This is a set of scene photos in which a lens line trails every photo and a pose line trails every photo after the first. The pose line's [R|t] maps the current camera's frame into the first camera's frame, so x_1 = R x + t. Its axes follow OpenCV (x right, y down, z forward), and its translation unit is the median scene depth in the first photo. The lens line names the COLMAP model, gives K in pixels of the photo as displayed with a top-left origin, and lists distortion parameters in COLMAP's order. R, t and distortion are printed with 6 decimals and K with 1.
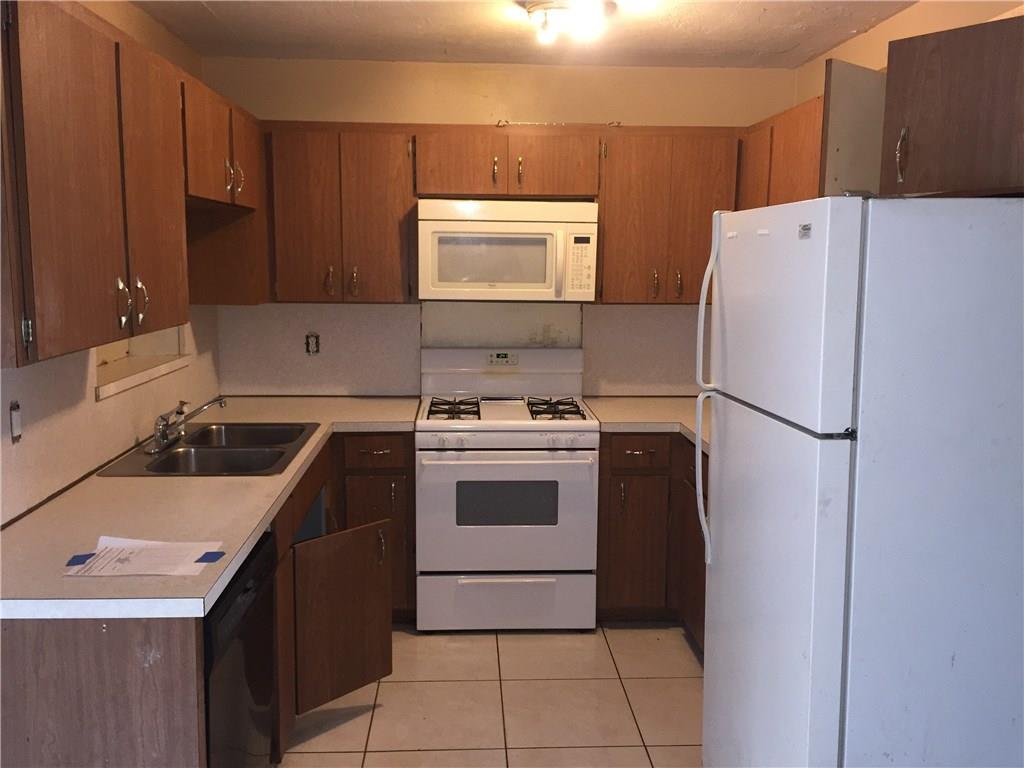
lens RADIAL K [[878.3, 0, 512.0], [0, 878.3, 384.0], [0, 0, 1]] dist [0.046795, -0.098621]
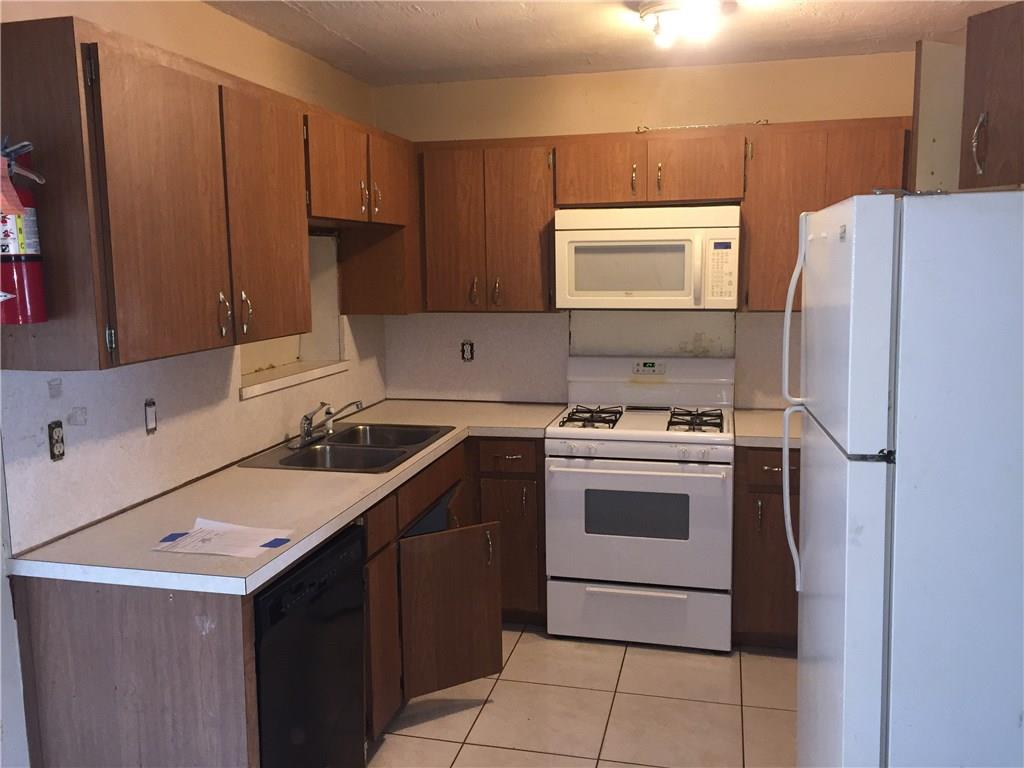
lens RADIAL K [[881.8, 0, 511.2], [0, 881.8, 388.3], [0, 0, 1]] dist [0.055170, -0.100632]
pose [[0.957358, 0.019800, -0.288226, 0.145815], [-0.020836, 0.999783, -0.000525, -0.002352], [0.288153, 0.006508, 0.957562, 0.008763]]
